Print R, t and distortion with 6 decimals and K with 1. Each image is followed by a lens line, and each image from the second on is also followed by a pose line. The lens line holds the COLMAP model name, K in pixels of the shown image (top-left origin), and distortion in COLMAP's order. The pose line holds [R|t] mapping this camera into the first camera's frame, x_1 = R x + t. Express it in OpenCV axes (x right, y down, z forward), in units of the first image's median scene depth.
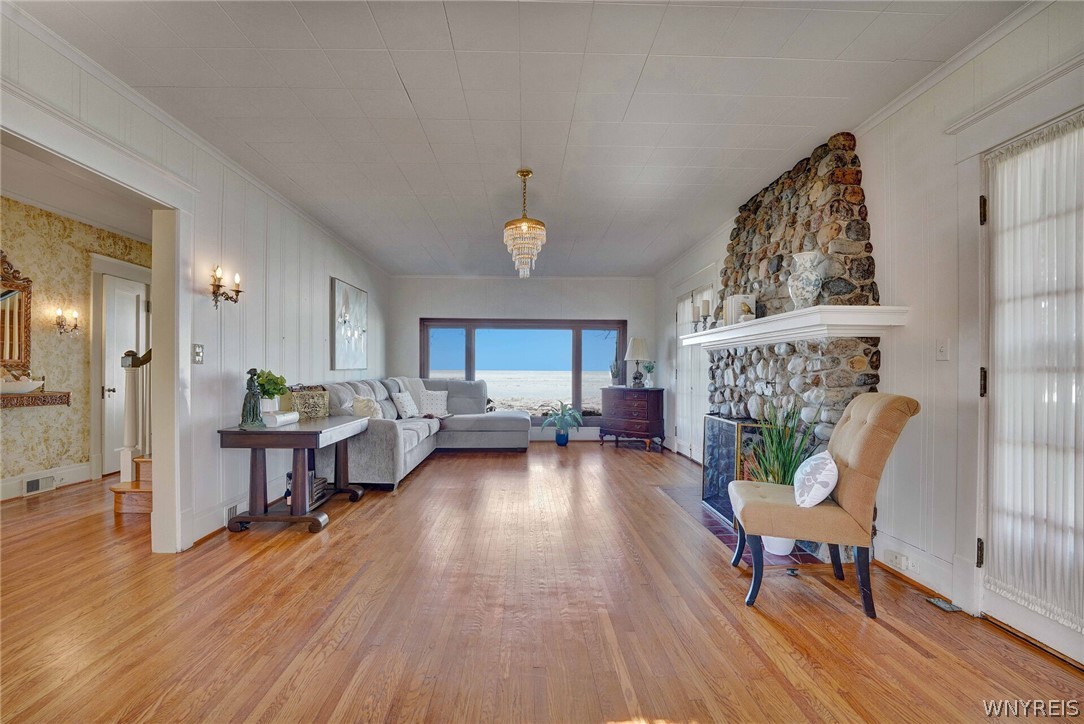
lens RADIAL K [[452.1, 0, 538.8], [0, 452.1, 367.1], [0, 0, 1]] dist [-0.035485, -0.000183]
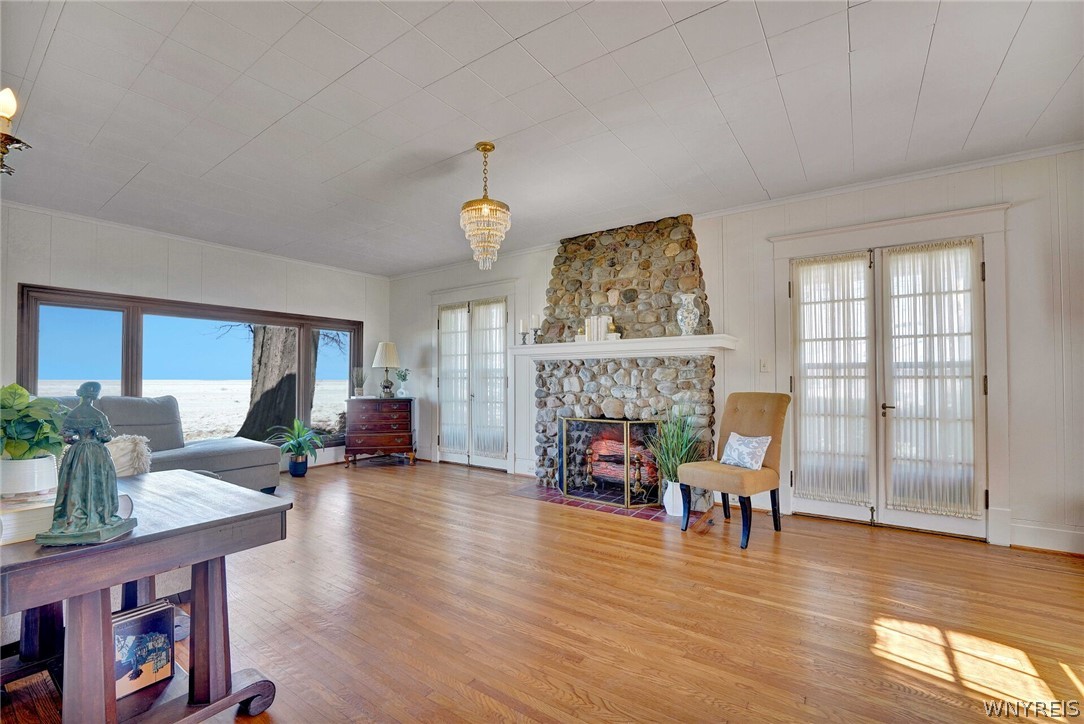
lens RADIAL K [[452.1, 0, 538.8], [0, 452.1, 367.1], [0, 0, 1]] dist [-0.035485, -0.000183]
pose [[0.604098, 0.014893, 0.796771, -0.524702], [-0.001562, 0.999846, -0.017504, -0.001056], [-0.796909, 0.009329, 0.604028, 0.339747]]
